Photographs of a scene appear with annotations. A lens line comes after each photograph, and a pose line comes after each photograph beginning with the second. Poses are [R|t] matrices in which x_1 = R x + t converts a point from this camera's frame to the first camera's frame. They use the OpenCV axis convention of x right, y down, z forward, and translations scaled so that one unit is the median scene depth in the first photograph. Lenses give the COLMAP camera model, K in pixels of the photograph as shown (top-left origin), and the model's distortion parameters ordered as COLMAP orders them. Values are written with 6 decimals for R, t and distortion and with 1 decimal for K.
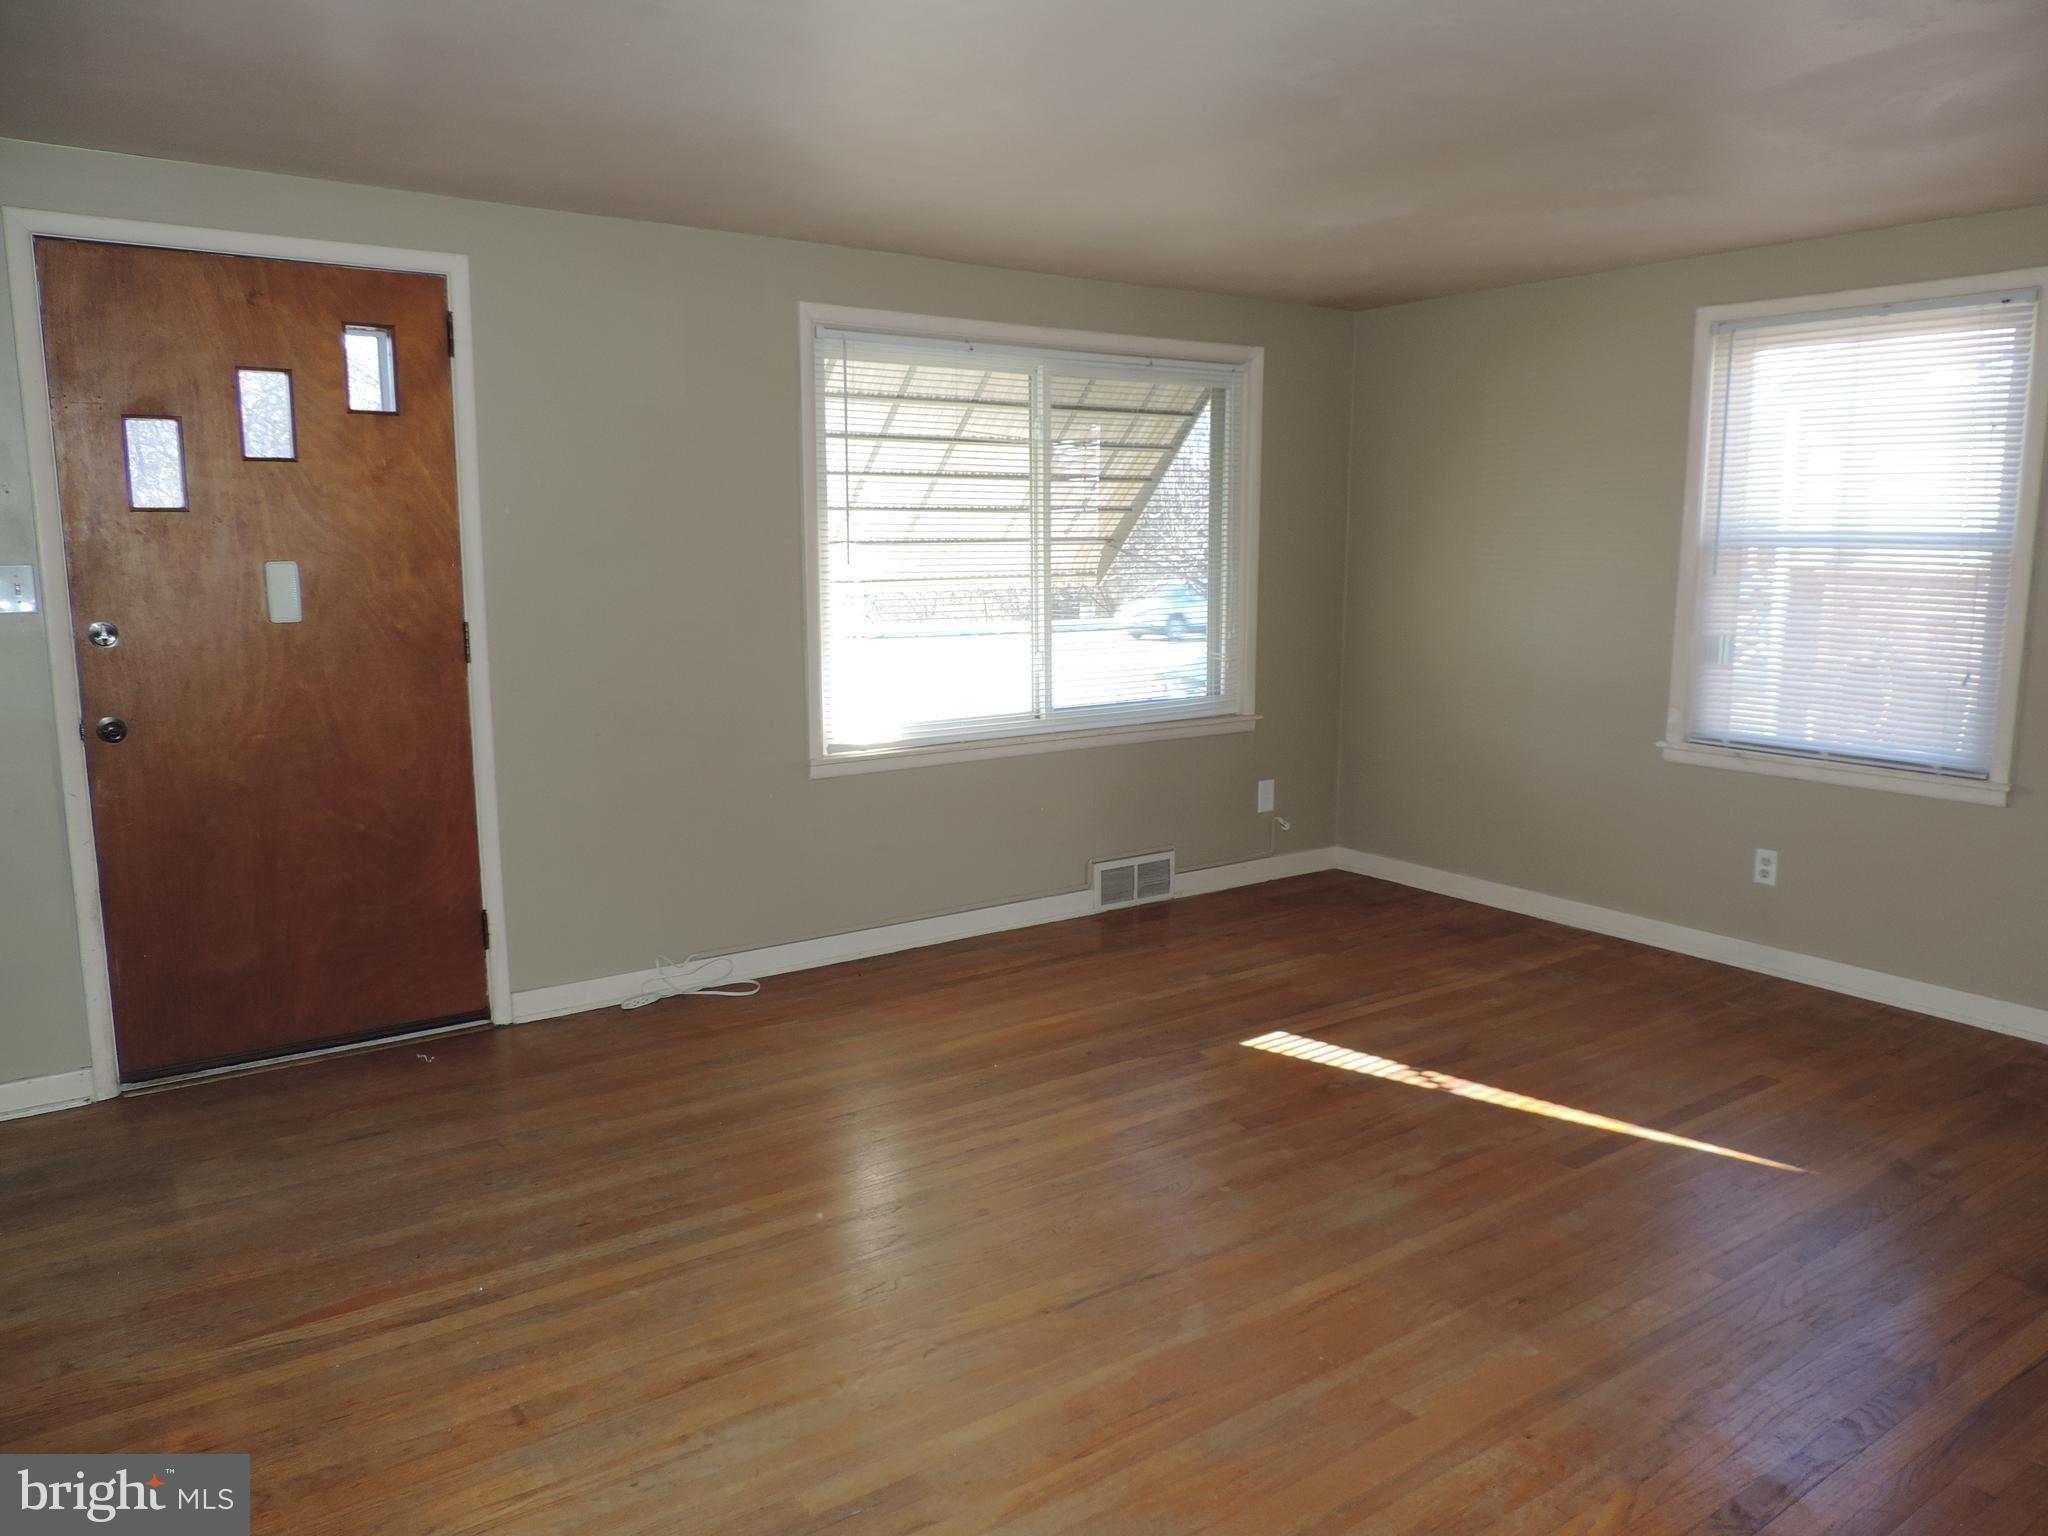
lens RADIAL K [[1454.9, 0, 1020.5], [0, 1454.9, 773.4], [0, 0, 1]] dist [-0.038005, 0.003942]
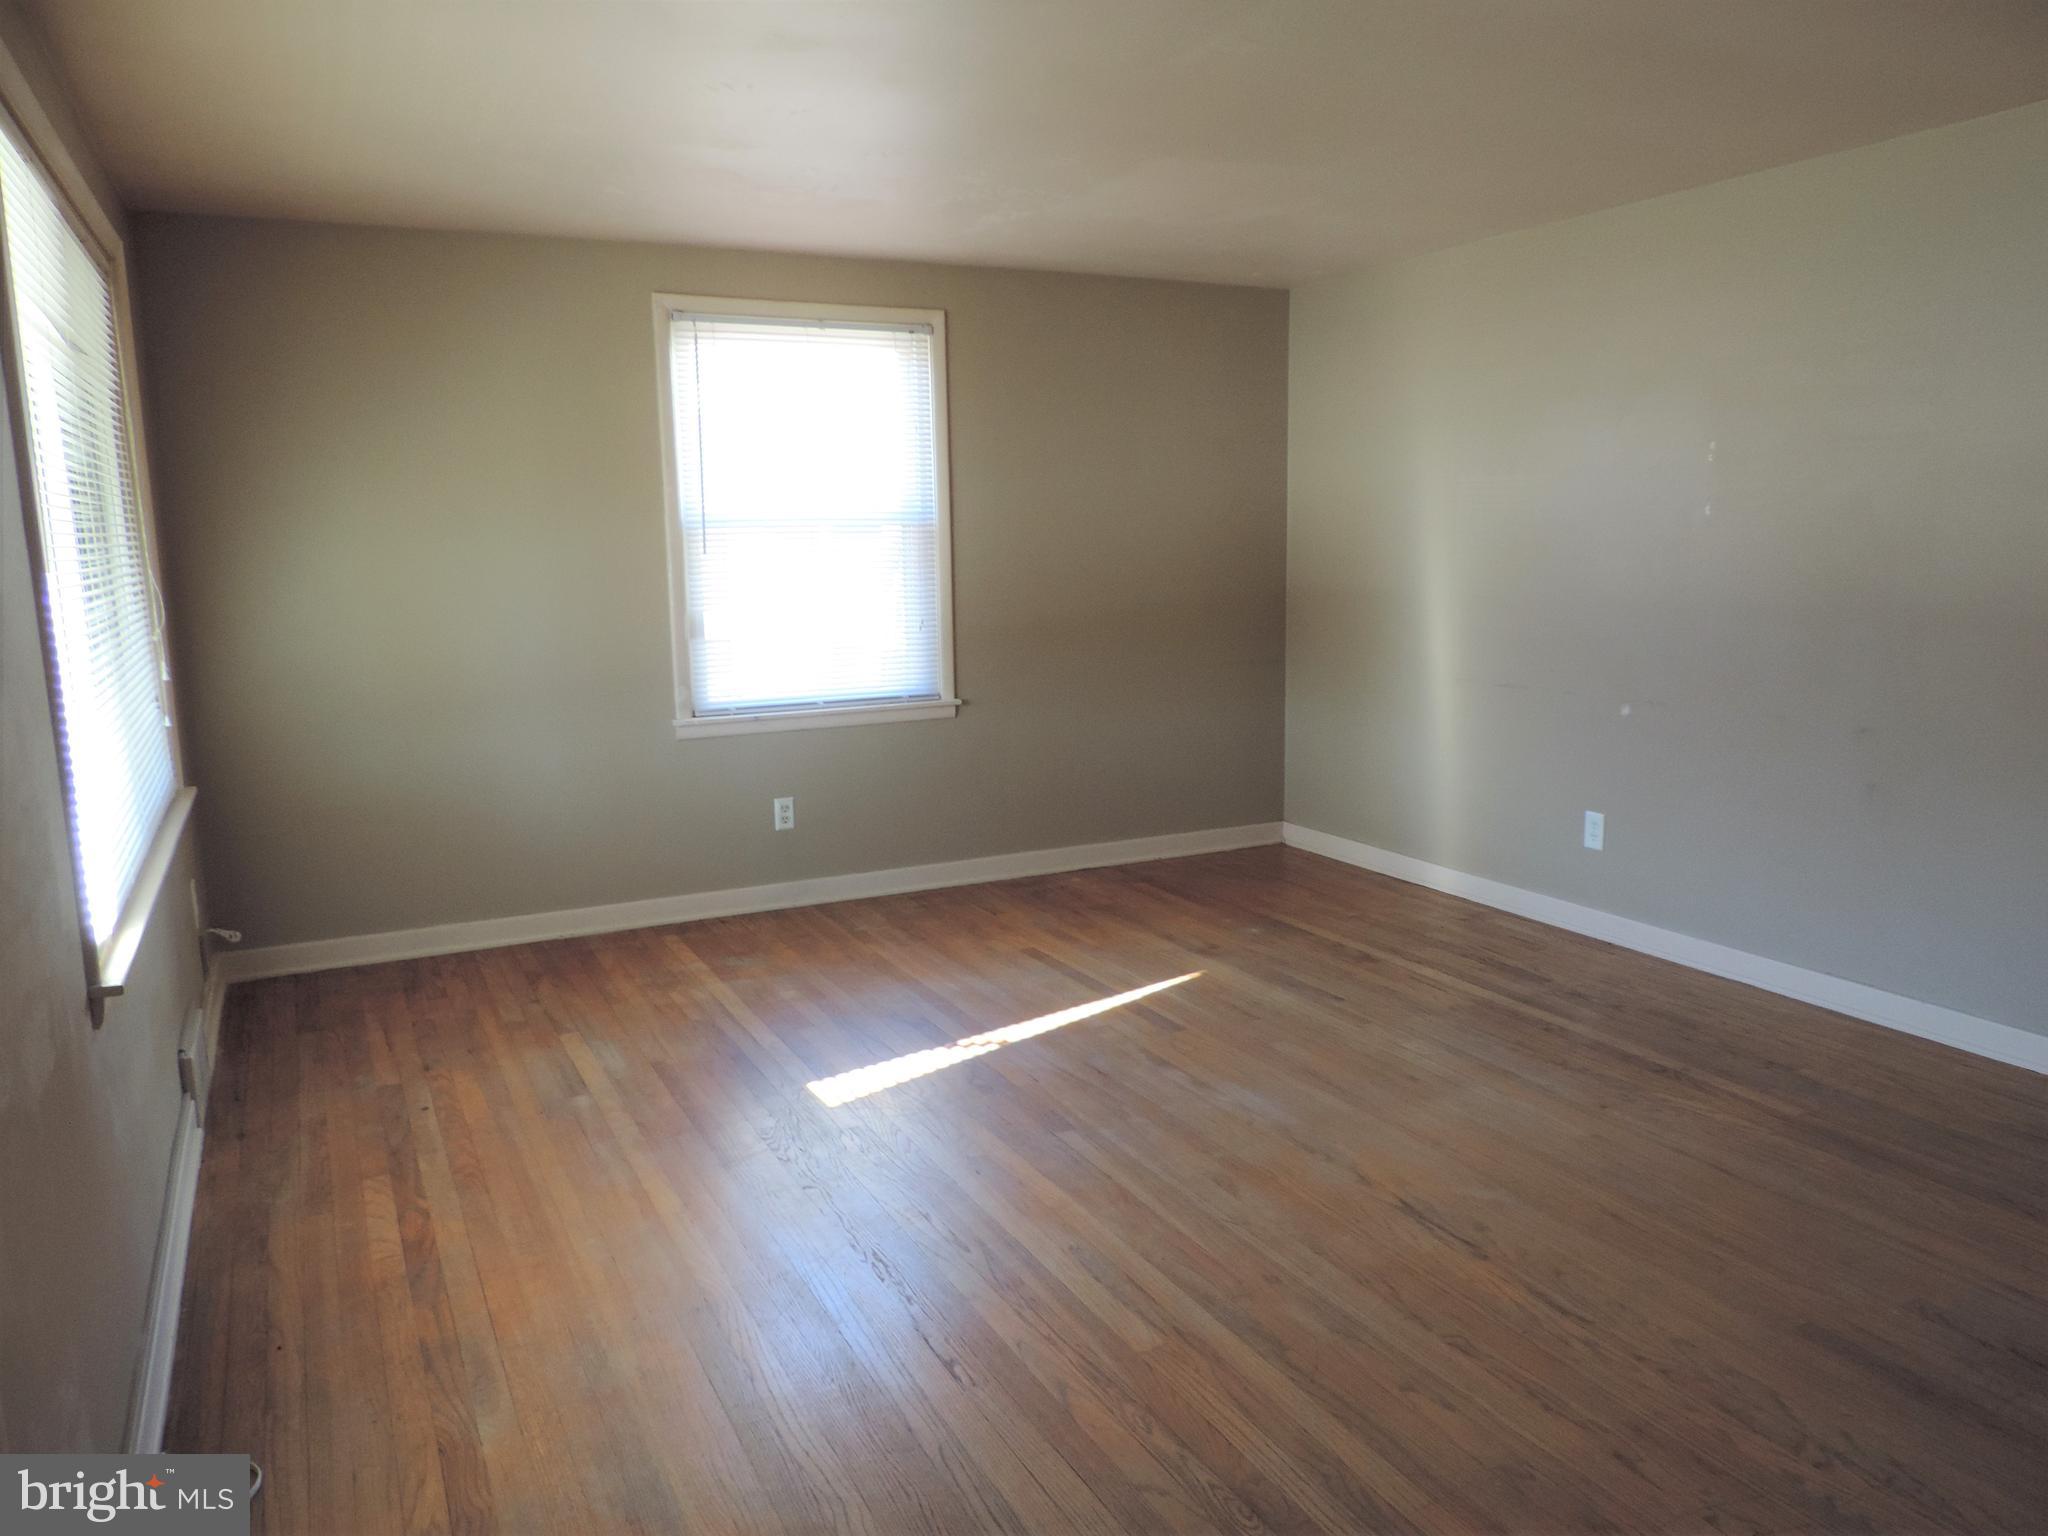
lens RADIAL K [[1454.9, 0, 1021.7], [0, 1454.9, 759.5], [0, 0, 1]] dist [-0.038005, 0.003942]
pose [[0.145609, -0.153195, 0.977409, -0.542562], [0.181064, 0.975379, 0.125903, -0.083344], [-0.972632, 0.158641, 0.169762, 0.625243]]
